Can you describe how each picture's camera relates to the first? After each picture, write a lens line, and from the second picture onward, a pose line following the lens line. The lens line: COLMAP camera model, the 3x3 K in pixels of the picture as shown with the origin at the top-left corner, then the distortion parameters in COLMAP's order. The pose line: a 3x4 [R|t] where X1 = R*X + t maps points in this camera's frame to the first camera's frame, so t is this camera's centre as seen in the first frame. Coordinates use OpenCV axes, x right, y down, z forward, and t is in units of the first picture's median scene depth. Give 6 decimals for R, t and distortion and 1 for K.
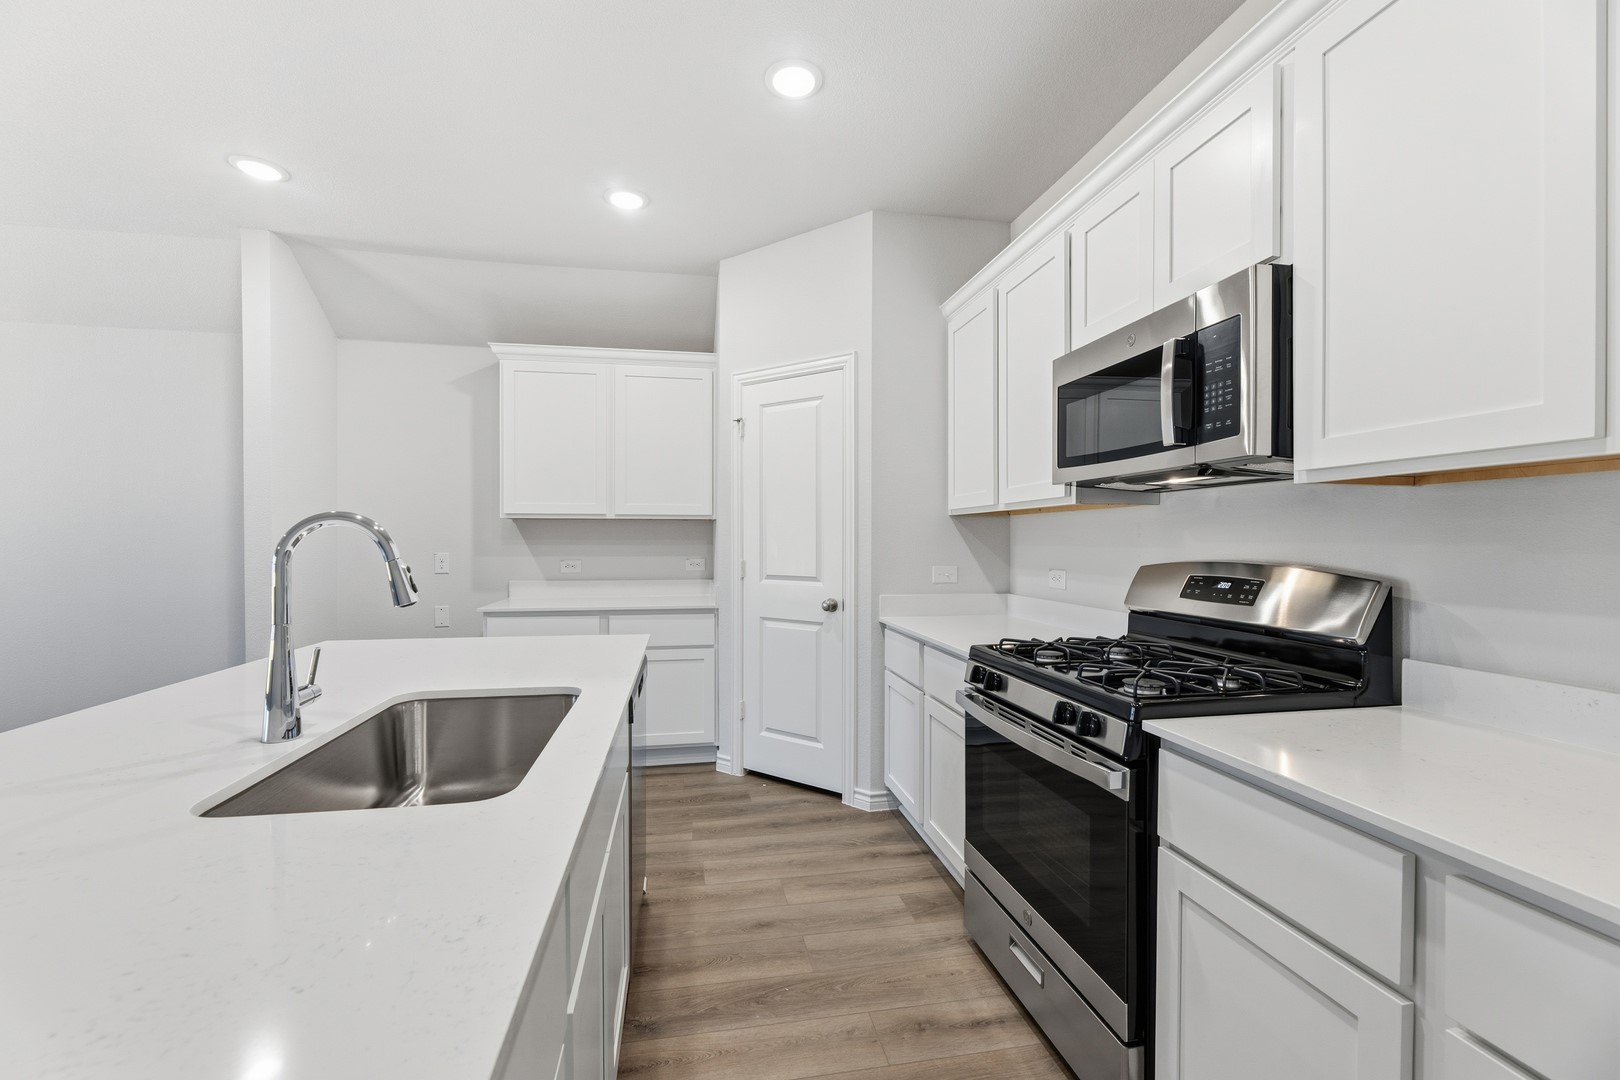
lens RADIAL K [[655.3, 0, 801.6], [0, 655.3, 543.3], [0, 0, 1]] dist [-0.001327, -0.000590]
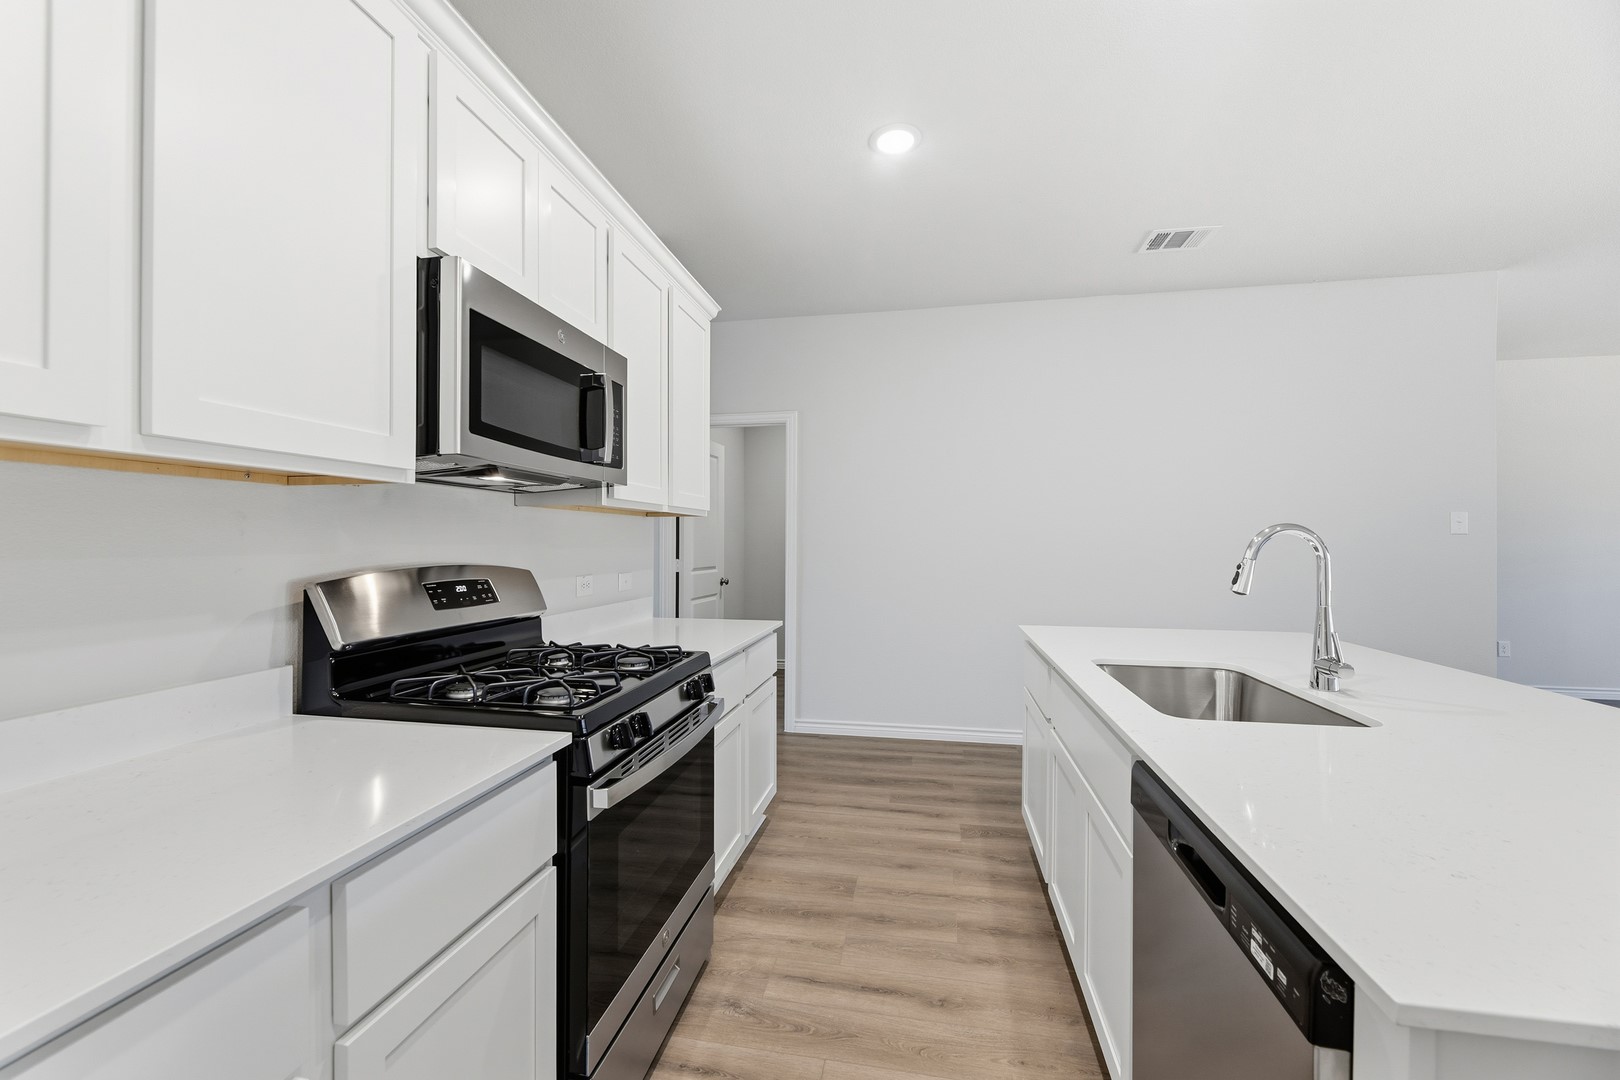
lens RADIAL K [[655.3, 0, 806.5], [0, 655.3, 541.2], [0, 0, 1]] dist [-0.001327, -0.000590]
pose [[-0.933178, -0.002253, 0.359409, -0.104183], [-0.001628, 0.999997, 0.002043, -0.005083], [-0.359412, 0.001321, -0.933178, 1.007972]]
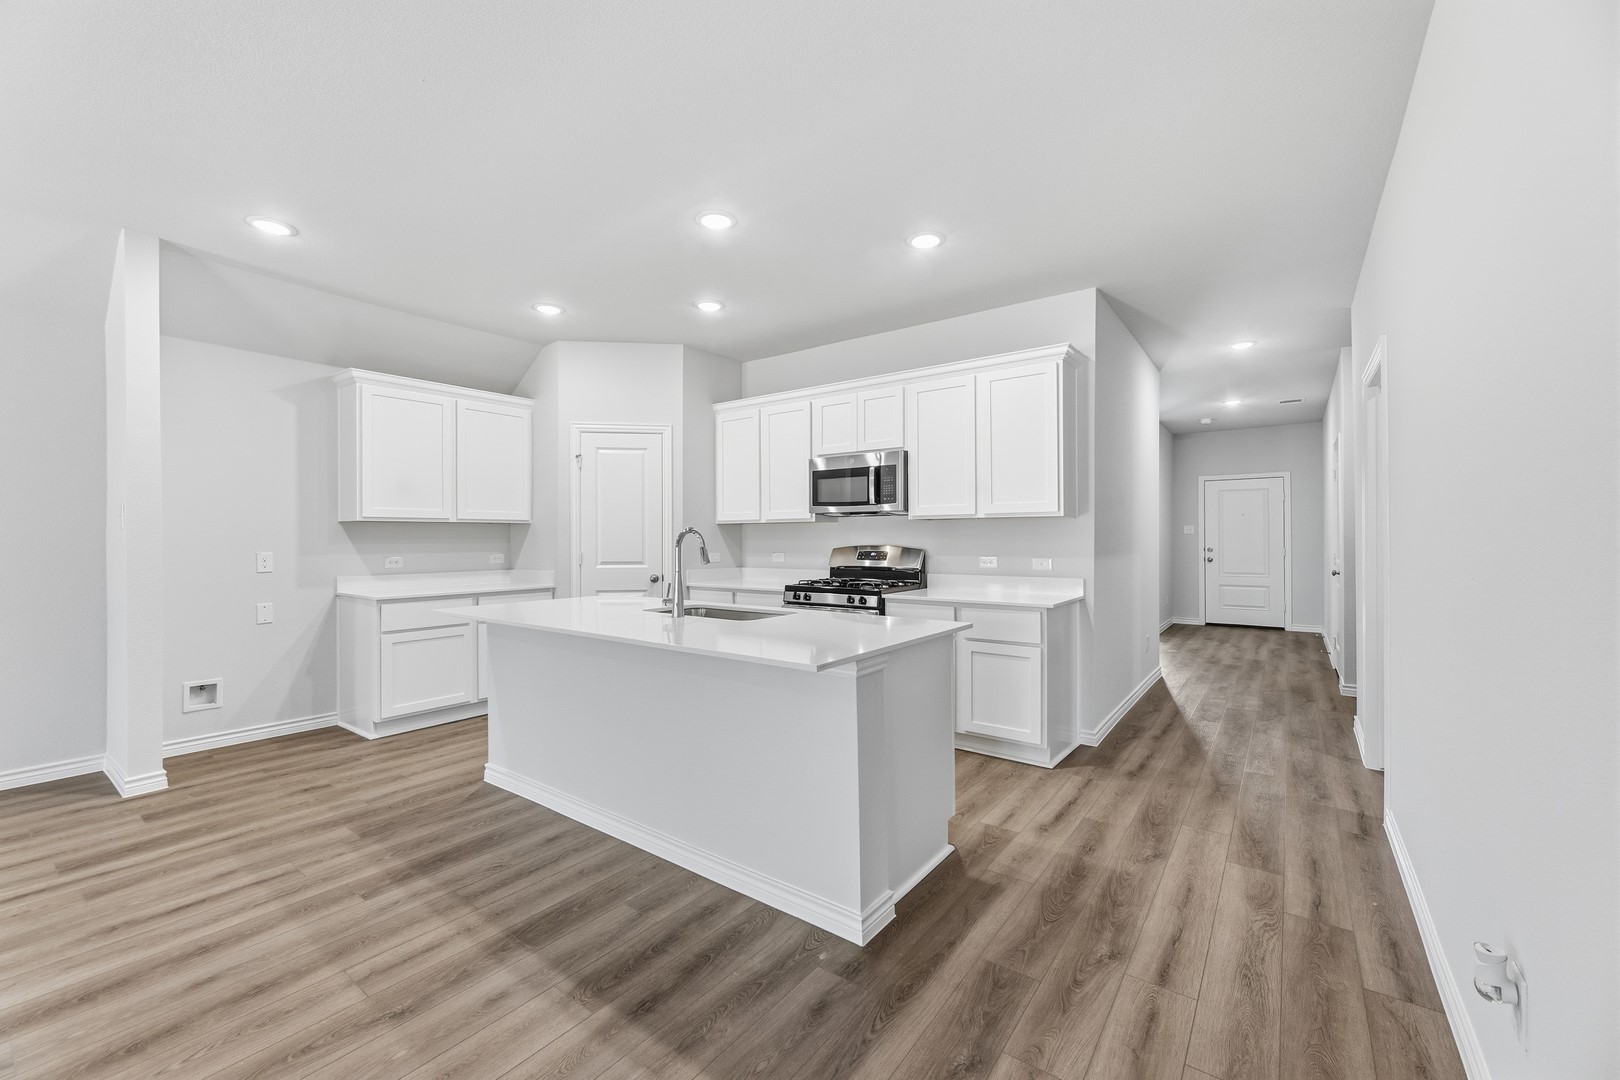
lens RADIAL K [[655.3, 0, 794.4], [0, 655.3, 537.8], [0, 0, 1]] dist [-0.001327, -0.000590]
pose [[0.739703, -0.005587, 0.672910, -0.818967], [0.008522, 0.999963, -0.001065, -0.001218], [-0.672879, 0.006523, 0.739723, -0.447897]]
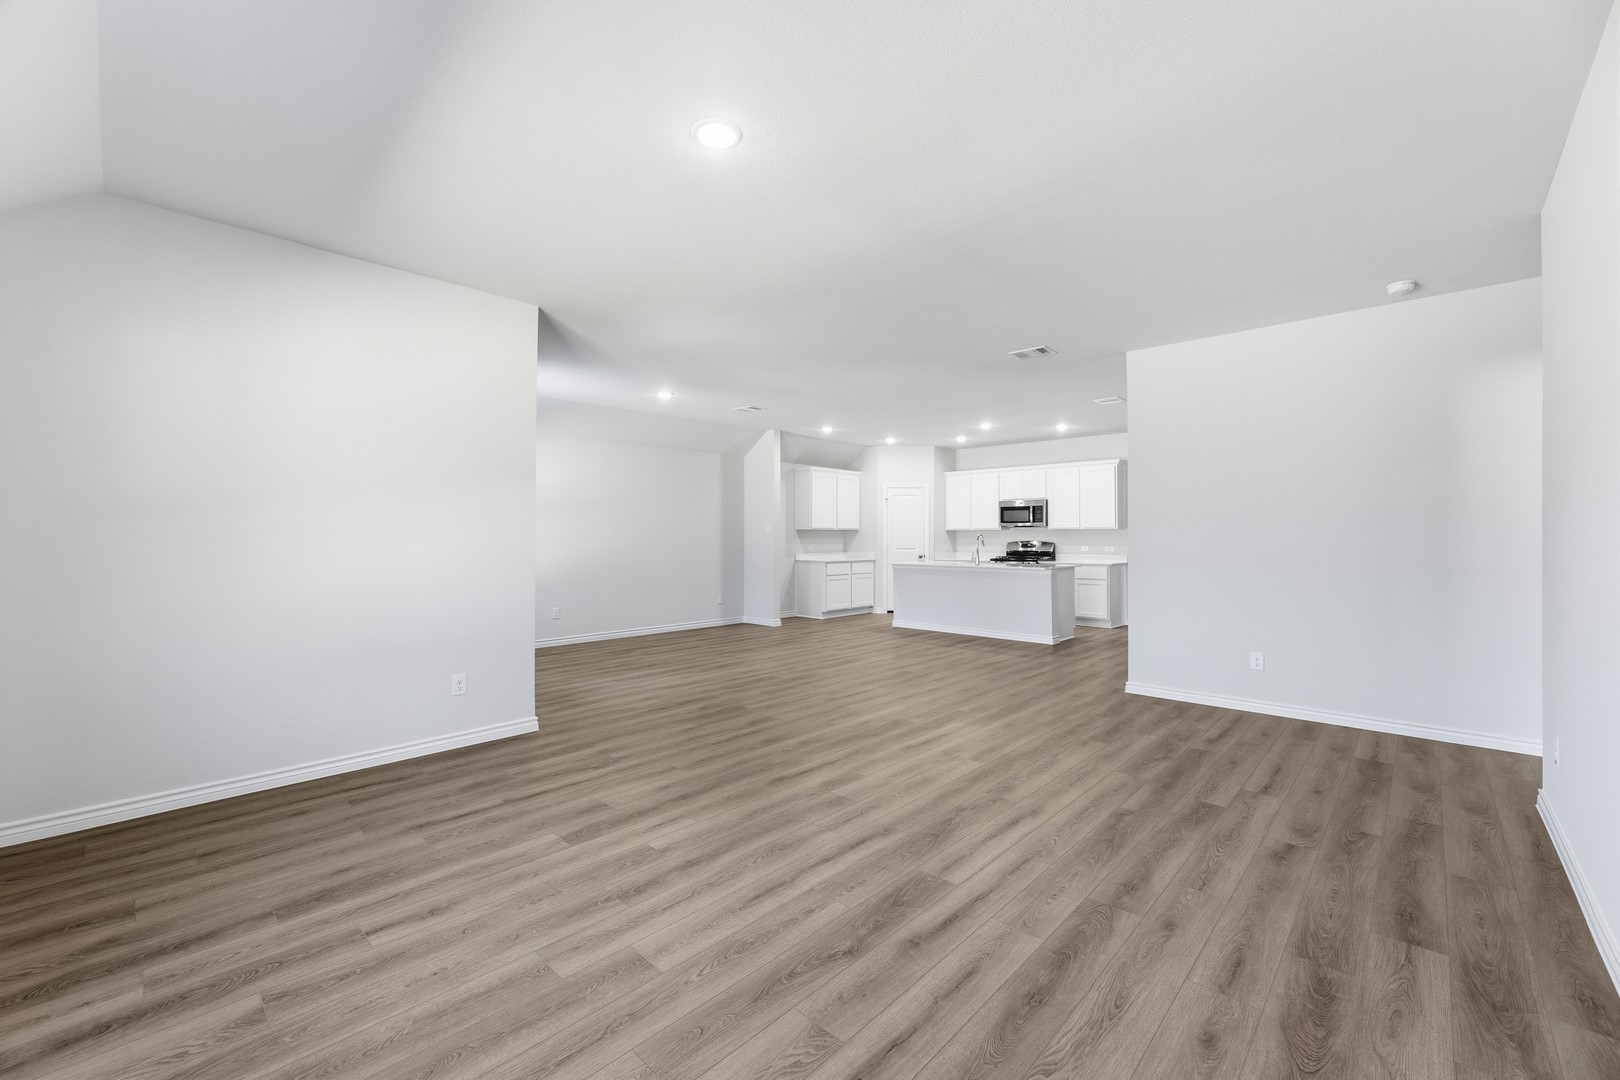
lens RADIAL K [[655.3, 0, 799.5], [0, 655.3, 540.1], [0, 0, 1]] dist [-0.001327, -0.000590]
pose [[0.806288, -0.004528, 0.591506, -2.606371], [0.004058, 0.999990, 0.002123, 0.000434], [-0.591510, 0.000689, 0.806298, -1.458503]]
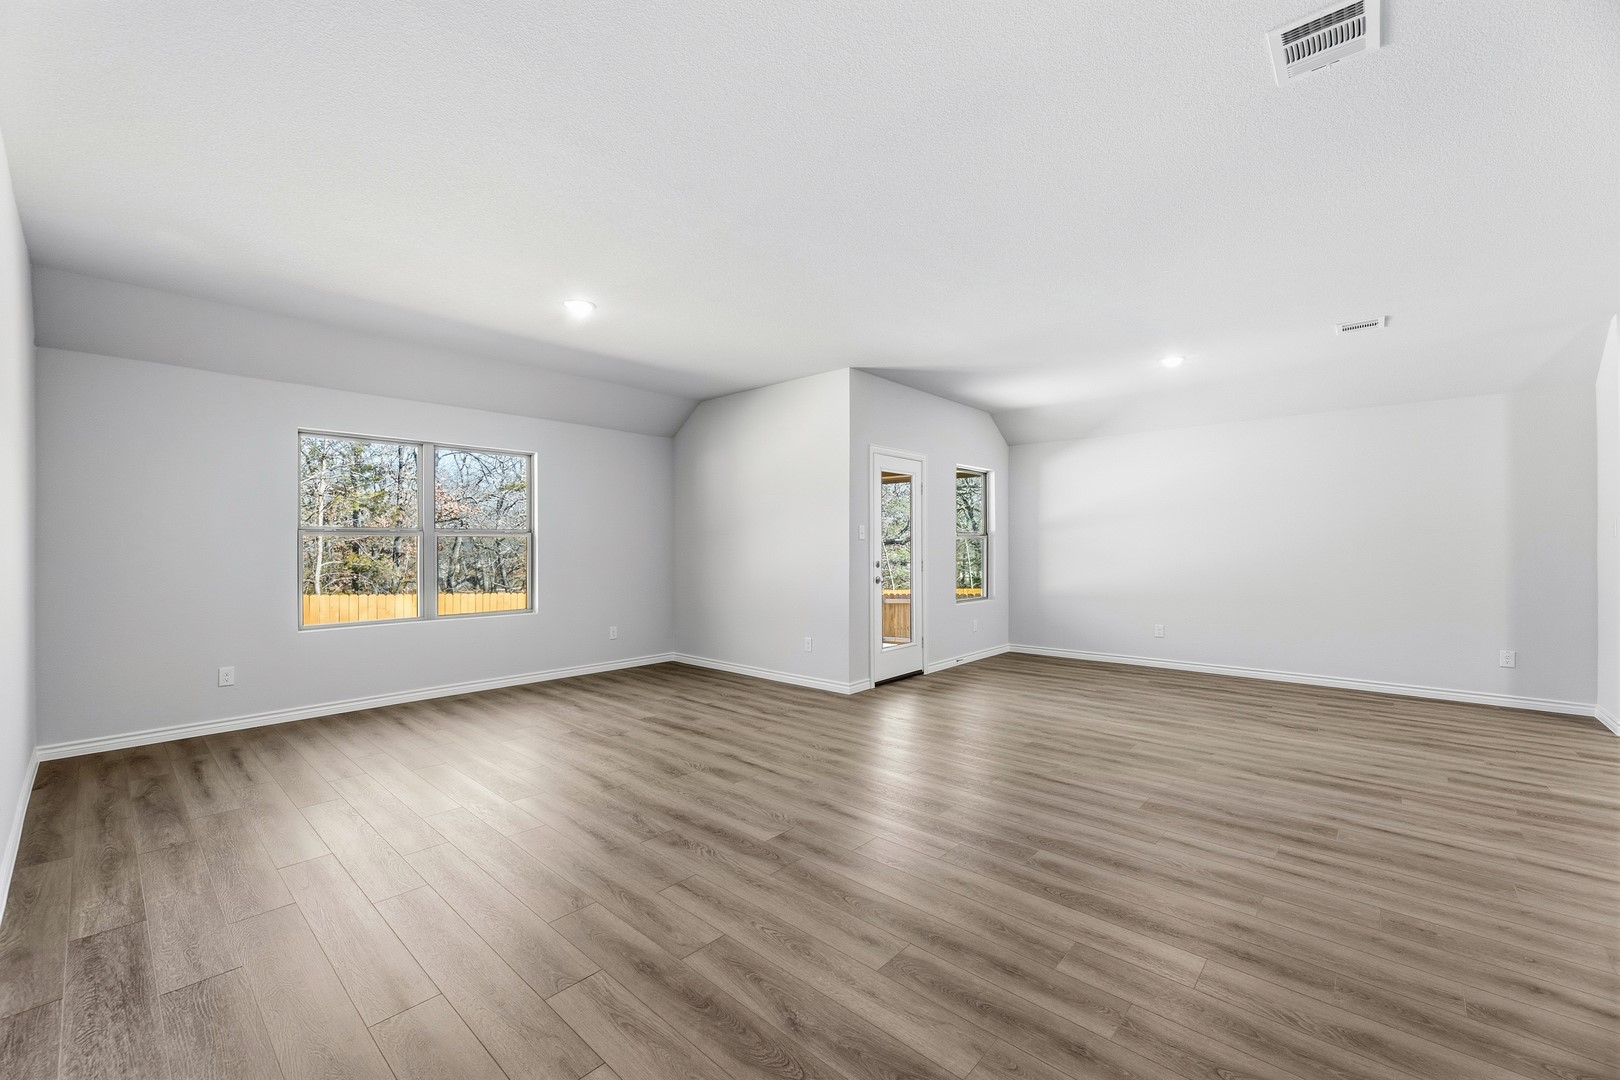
lens RADIAL K [[655.3, 0, 795.8], [0, 655.3, 548.3], [0, 0, 1]] dist [-0.001327, -0.000590]
pose [[0.605994, -0.000056, -0.795469, -0.847666], [-0.001219, 0.999999, -0.001000, 0.005680], [0.795468, 0.001575, 0.605994, -1.209999]]
